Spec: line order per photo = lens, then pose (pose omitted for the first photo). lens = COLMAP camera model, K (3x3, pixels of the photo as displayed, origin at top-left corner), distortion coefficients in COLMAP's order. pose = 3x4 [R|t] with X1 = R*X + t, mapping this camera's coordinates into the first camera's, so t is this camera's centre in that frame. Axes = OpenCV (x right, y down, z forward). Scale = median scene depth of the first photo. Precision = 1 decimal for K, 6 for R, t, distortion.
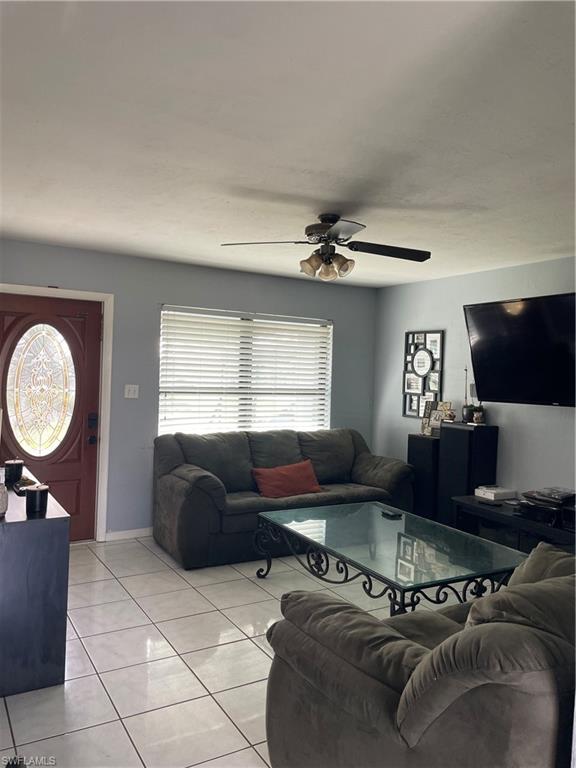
lens RADIAL K [[570.9, 0, 290.1], [0, 570.9, 382.7], [0, 0, 1]] dist [0.083871, -0.114674]
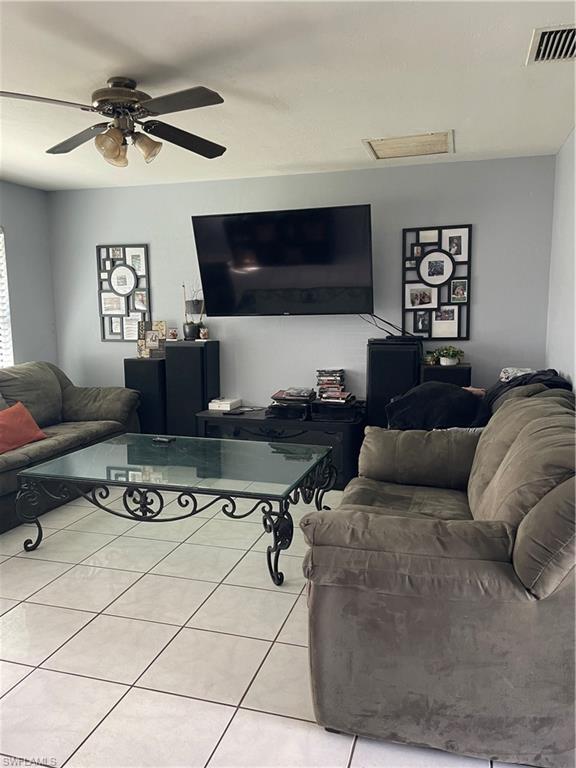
lens RADIAL K [[570.9, 0, 290.1], [0, 570.9, 382.7], [0, 0, 1]] dist [0.083871, -0.114674]
pose [[0.736476, -0.126989, 0.664437, -0.215542], [0.046500, 0.989402, 0.137556, 0.013613], [-0.674863, -0.070410, 0.734576, 0.143274]]
